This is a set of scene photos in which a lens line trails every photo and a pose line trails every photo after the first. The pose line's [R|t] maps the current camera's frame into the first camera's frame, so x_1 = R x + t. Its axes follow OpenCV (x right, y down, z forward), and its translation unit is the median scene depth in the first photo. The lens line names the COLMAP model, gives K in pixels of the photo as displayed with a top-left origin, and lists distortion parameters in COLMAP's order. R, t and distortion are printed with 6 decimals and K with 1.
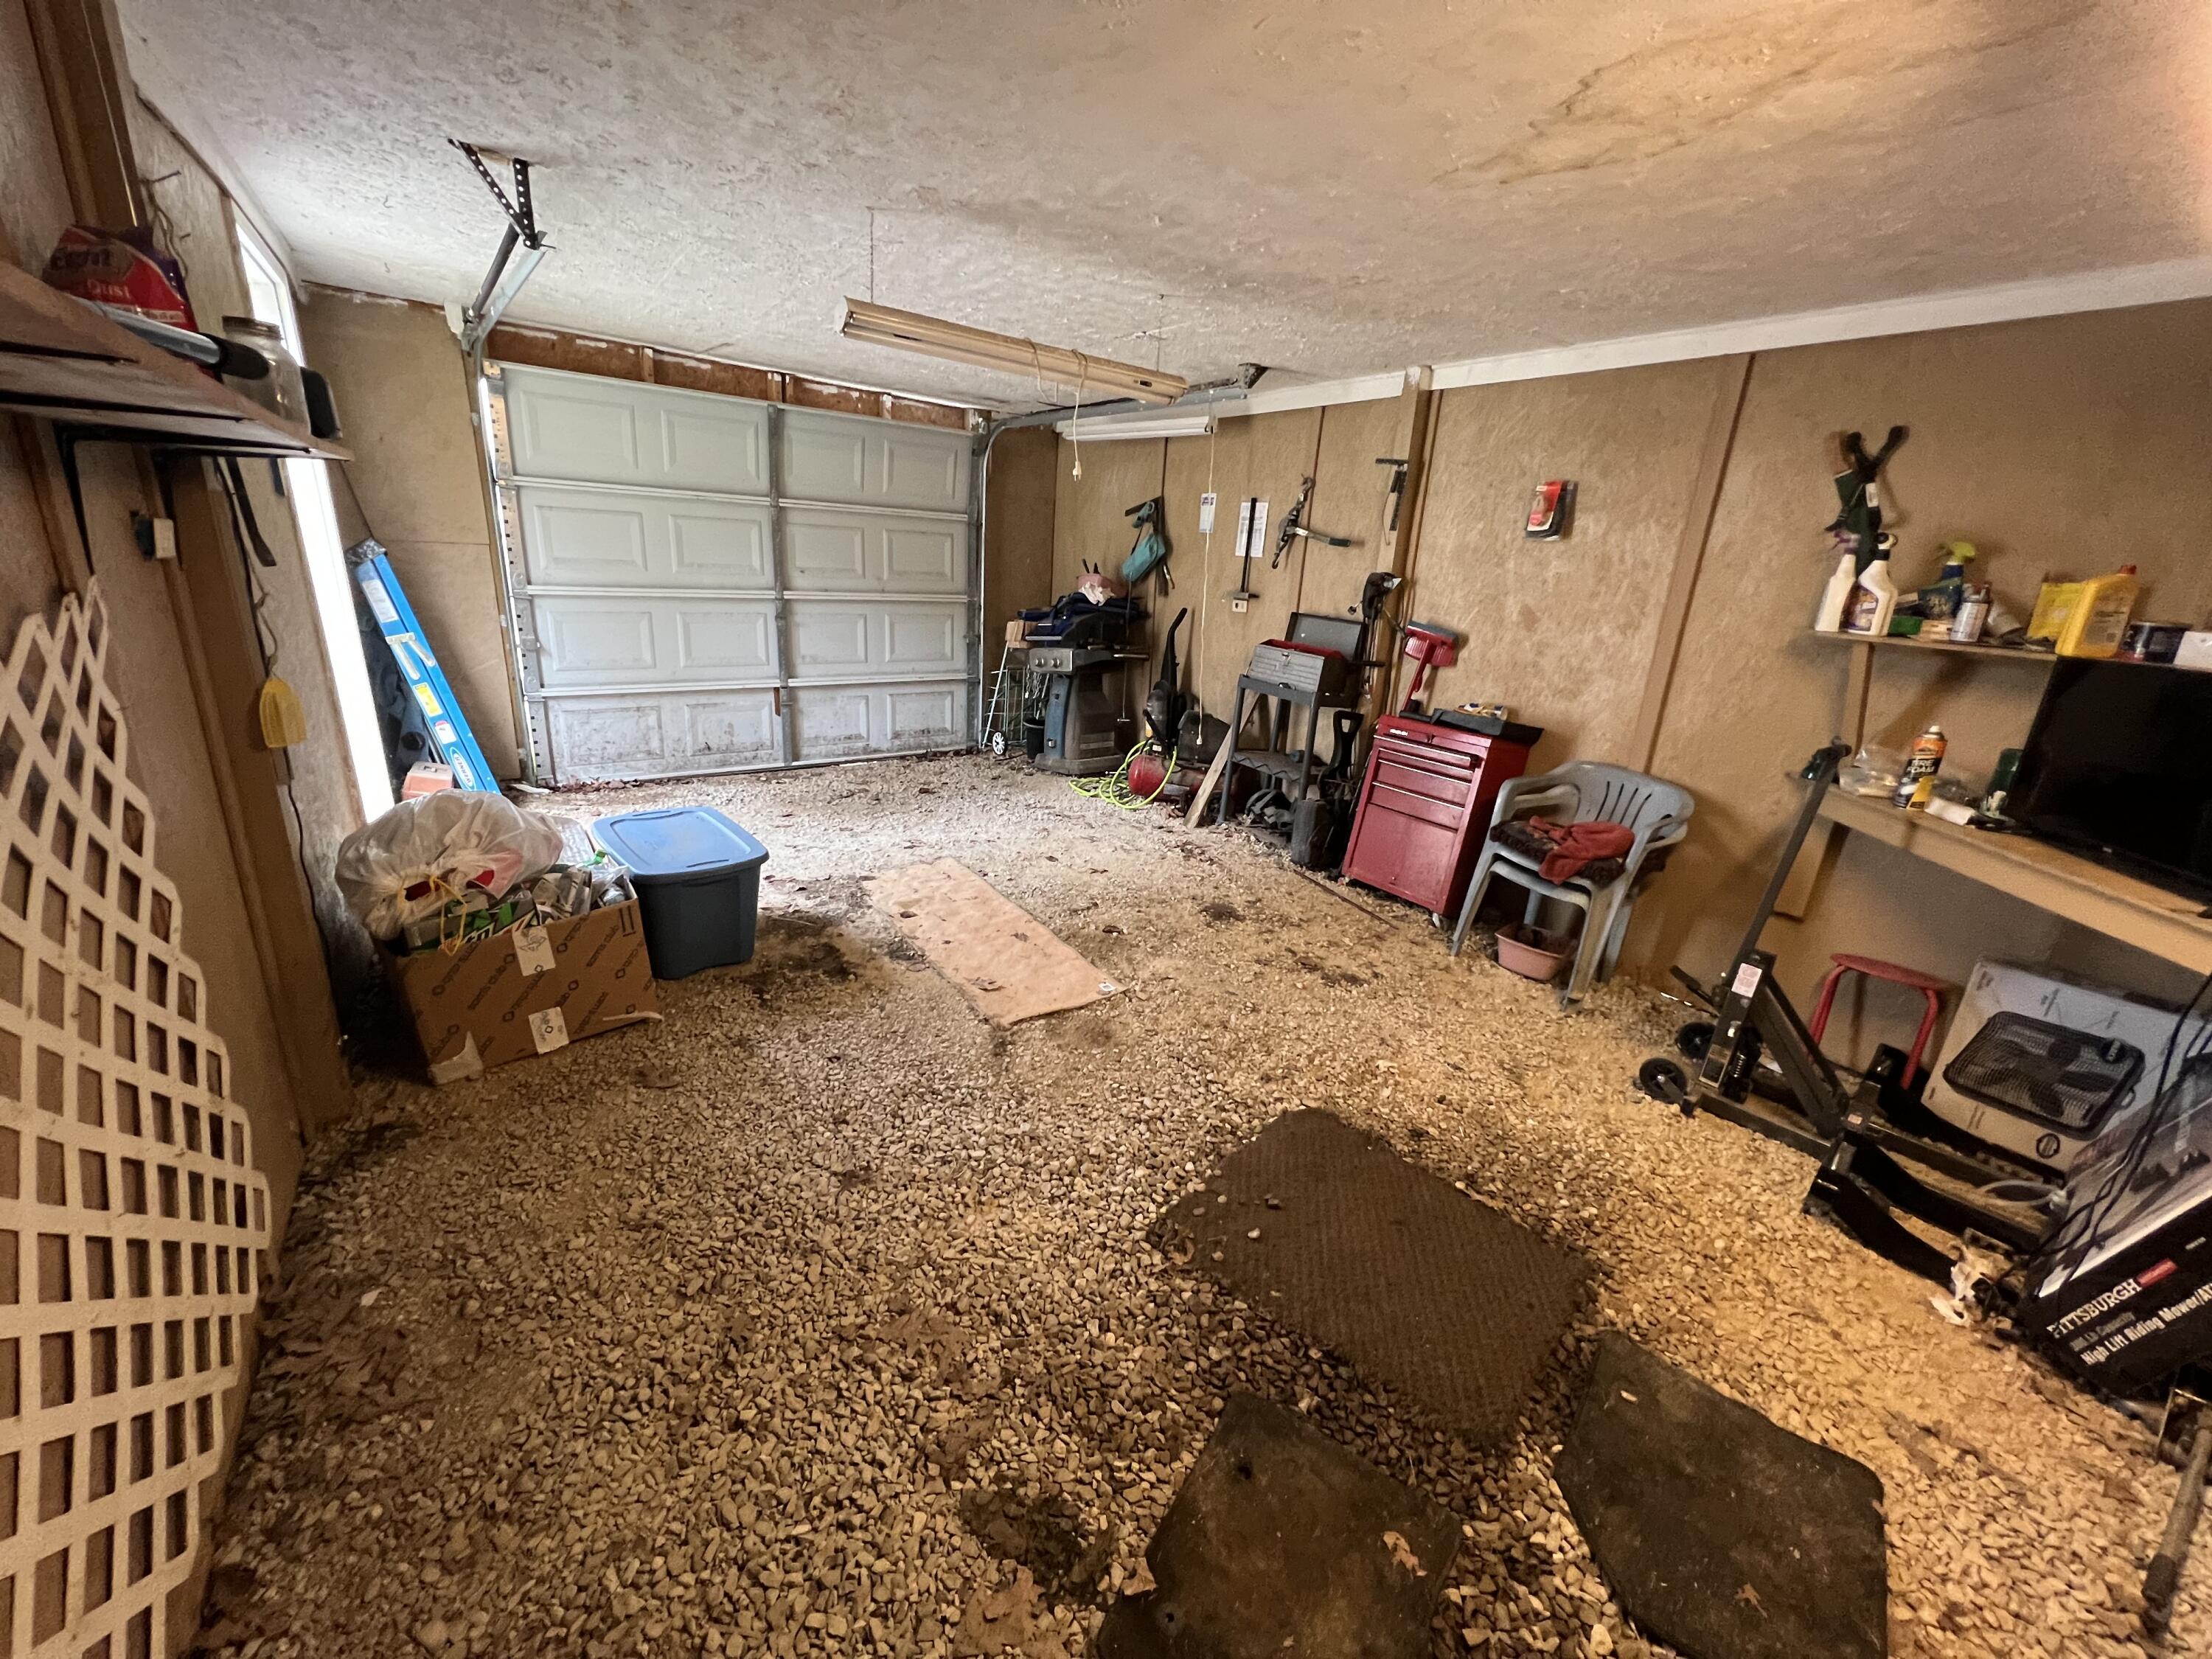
lens RADIAL K [[881.6, 0, 1099.8], [0, 881.6, 833.8], [0, 0, 1]] dist [-0.002693, 0.000304]
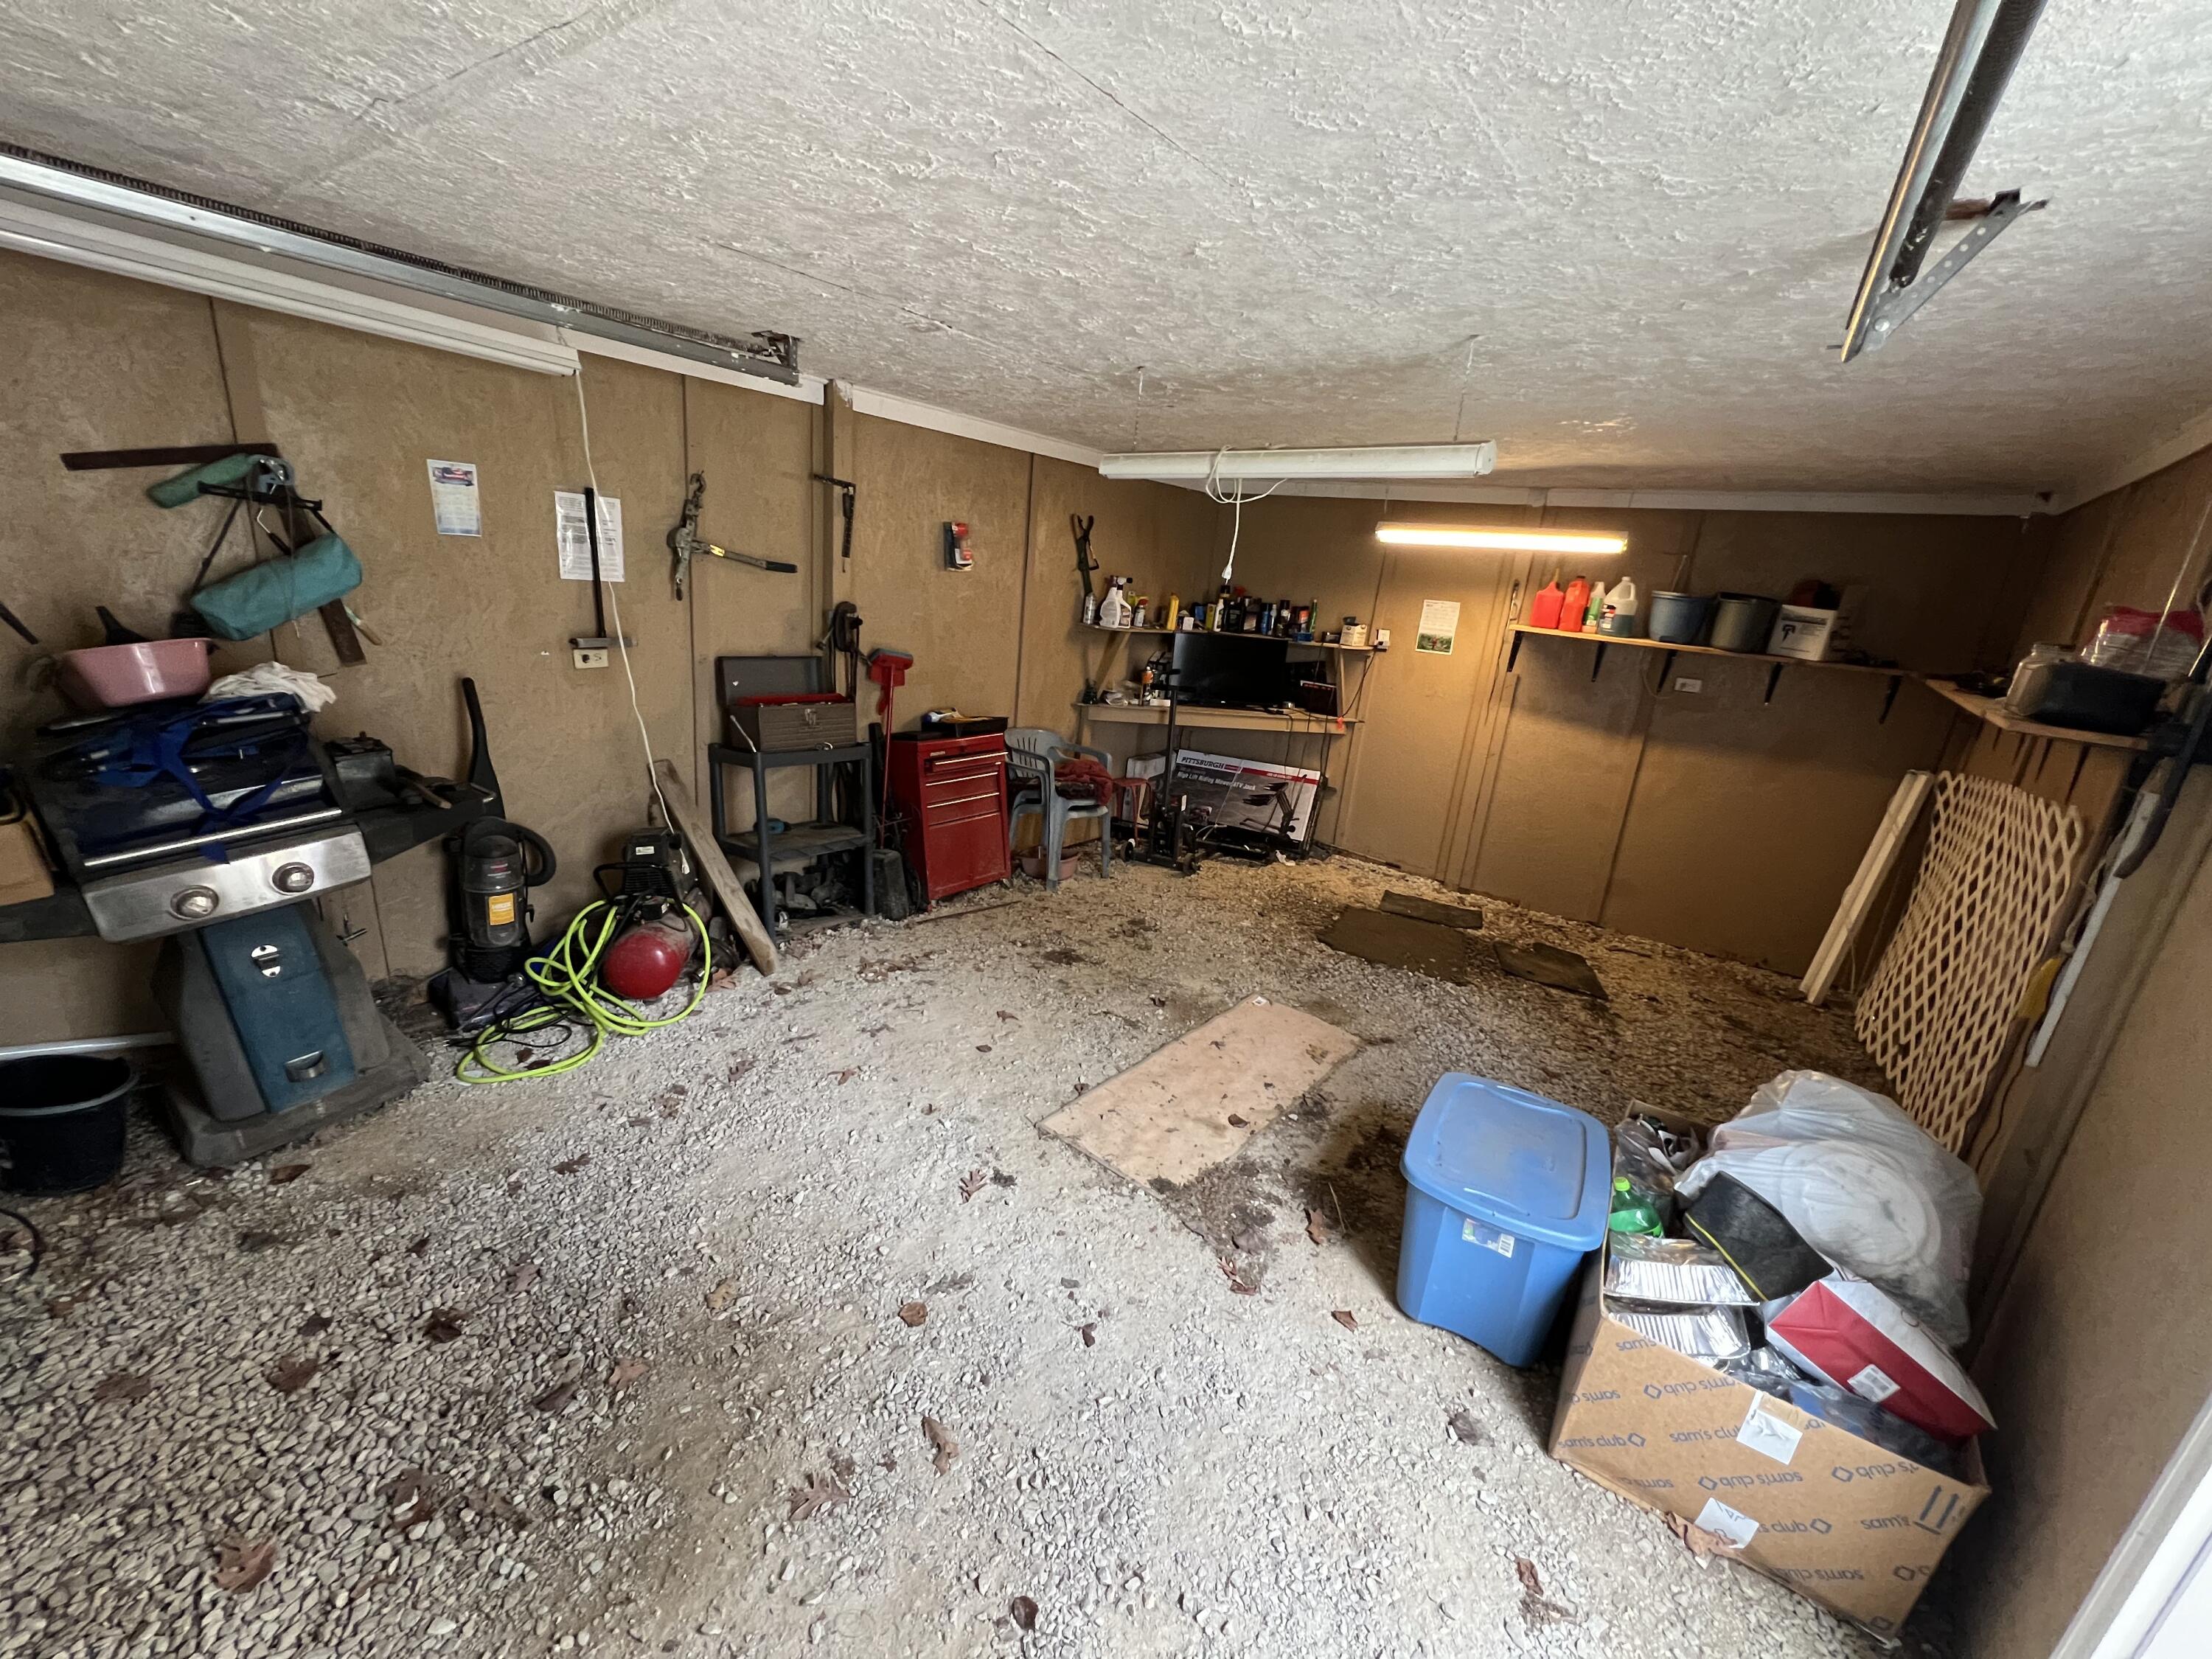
lens RADIAL K [[881.6, 0, 1103.3], [0, 881.6, 832.1], [0, 0, 1]] dist [-0.002693, 0.000304]
pose [[-0.287987, -0.357844, 0.888263, -0.724026], [0.185869, 0.889034, 0.418416, -0.454023], [-0.939424, 0.285599, -0.189518, 1.072924]]
